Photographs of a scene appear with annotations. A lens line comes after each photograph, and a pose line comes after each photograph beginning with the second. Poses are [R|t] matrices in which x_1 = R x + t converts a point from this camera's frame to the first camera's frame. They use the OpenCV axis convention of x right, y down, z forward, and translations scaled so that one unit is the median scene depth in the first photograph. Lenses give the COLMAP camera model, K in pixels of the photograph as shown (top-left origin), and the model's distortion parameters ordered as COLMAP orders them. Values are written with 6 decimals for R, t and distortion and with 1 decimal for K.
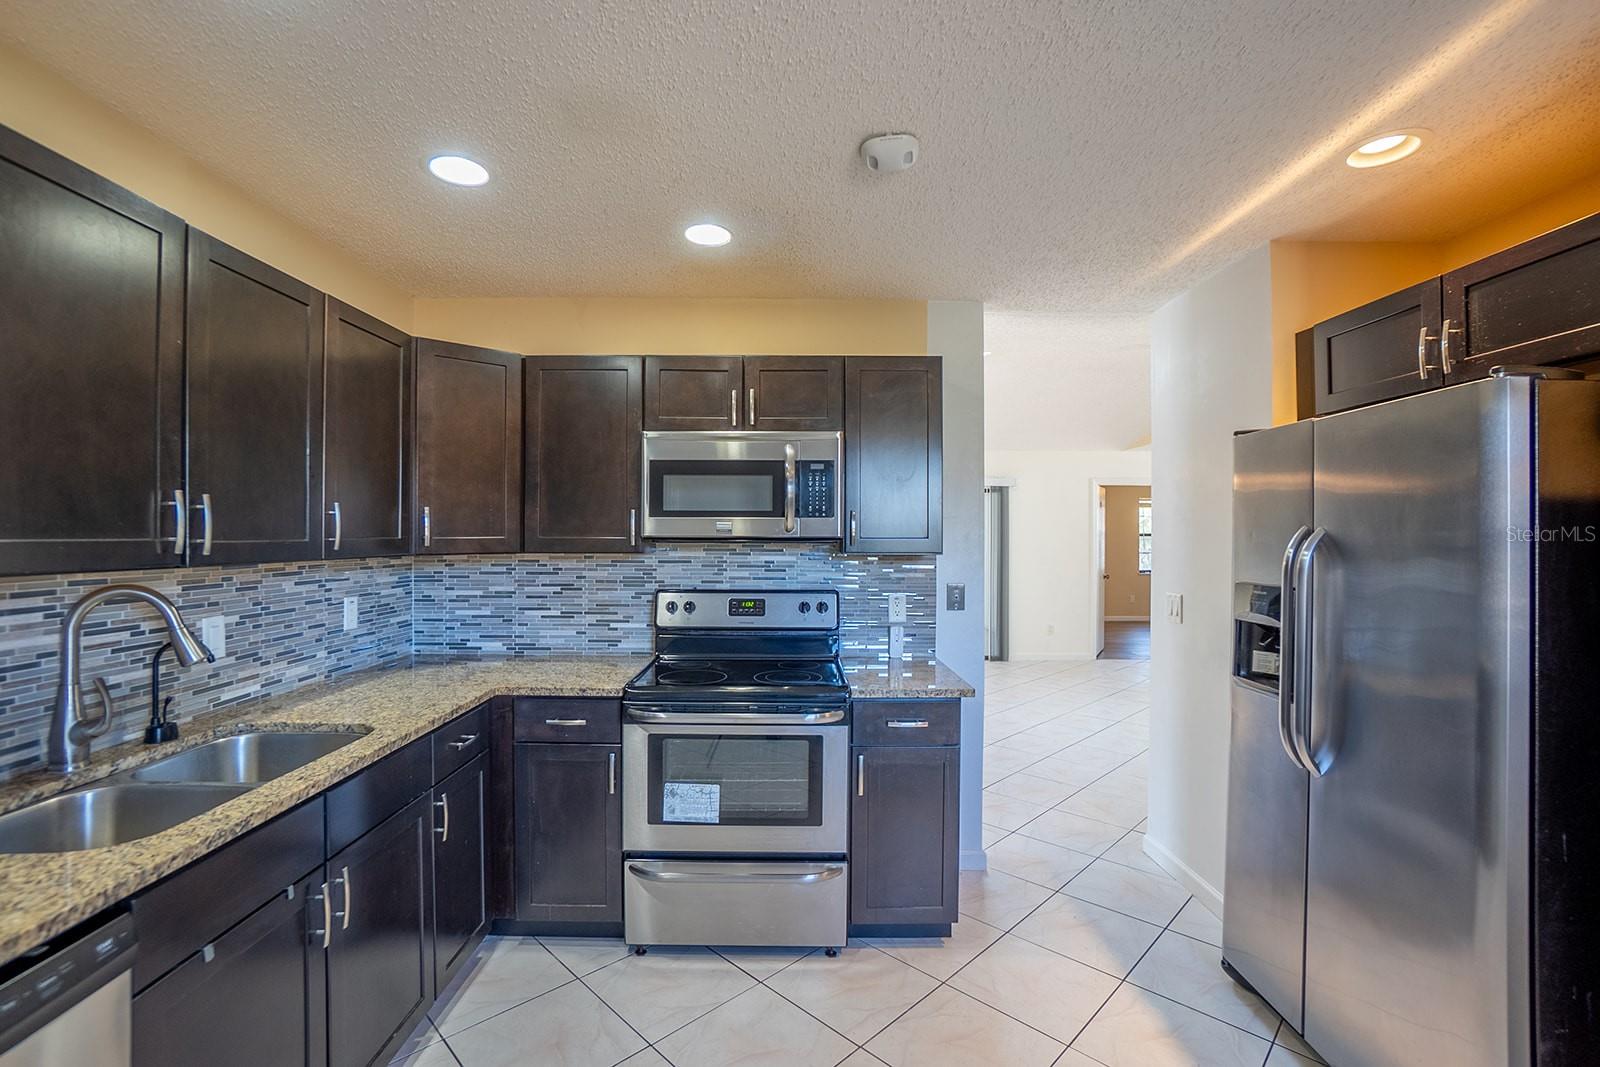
lens RADIAL K [[712.5, 0, 795.2], [0, 712.5, 530.6], [0, 0, 1]] dist [-0.064794, 0.024094]
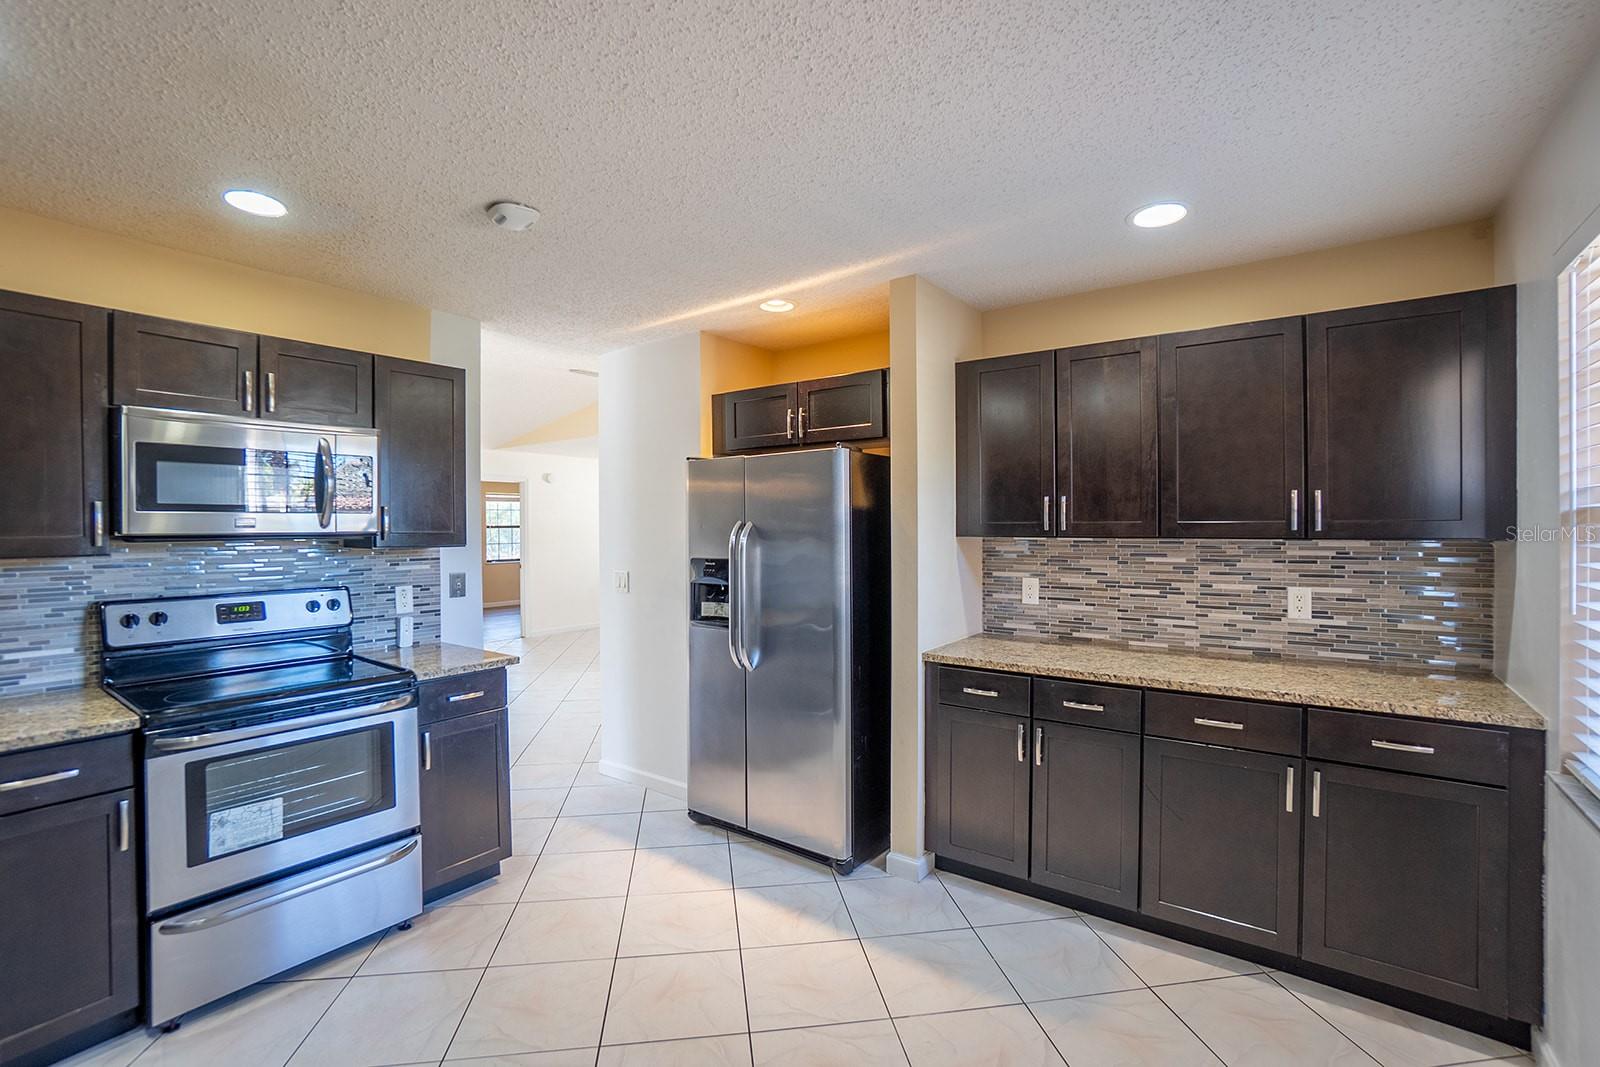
lens RADIAL K [[712.5, 0, 795.2], [0, 712.5, 530.6], [0, 0, 1]] dist [-0.064794, 0.024094]
pose [[0.601537, -0.012344, 0.798750, -0.419251], [0.003429, 0.999911, 0.012871, -0.004299], [-0.798838, -0.005004, 0.601526, -0.094365]]
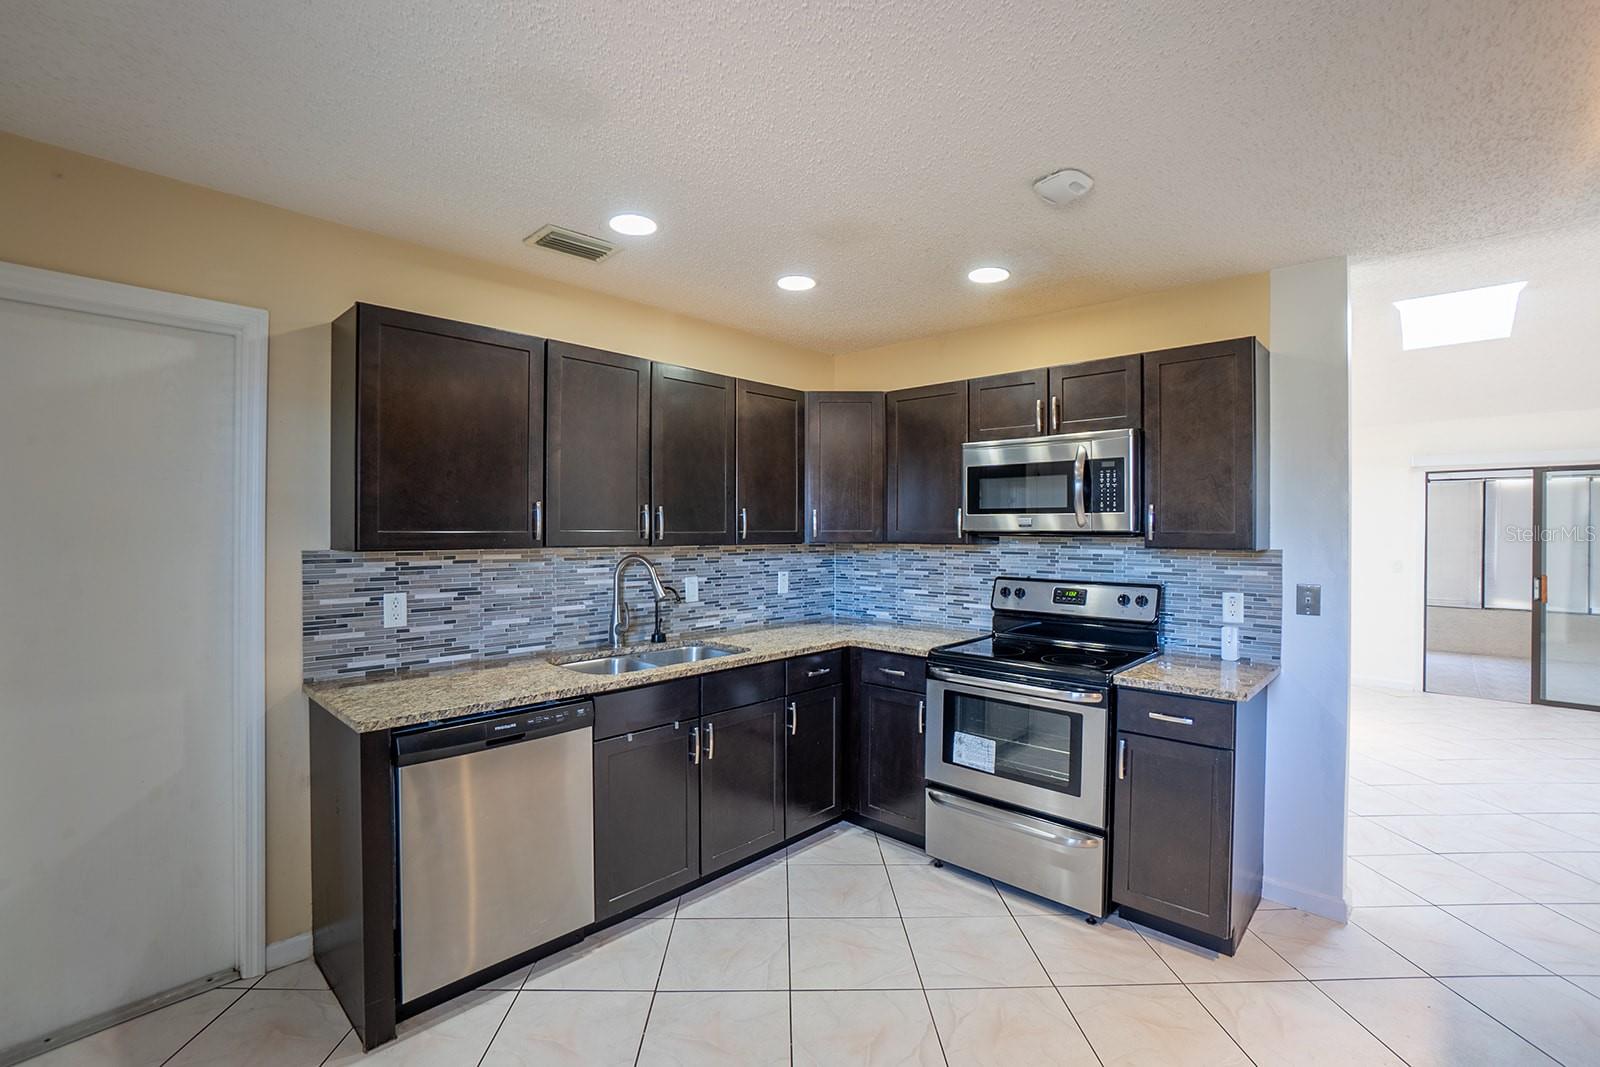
lens RADIAL K [[712.5, 0, 795.2], [0, 712.5, 530.6], [0, 0, 1]] dist [-0.064794, 0.024094]
pose [[0.722509, 0.001212, -0.691360, 0.458682], [0.002294, 0.999989, 0.004150, 0.002989], [0.691358, -0.004584, 0.722498, -0.077466]]
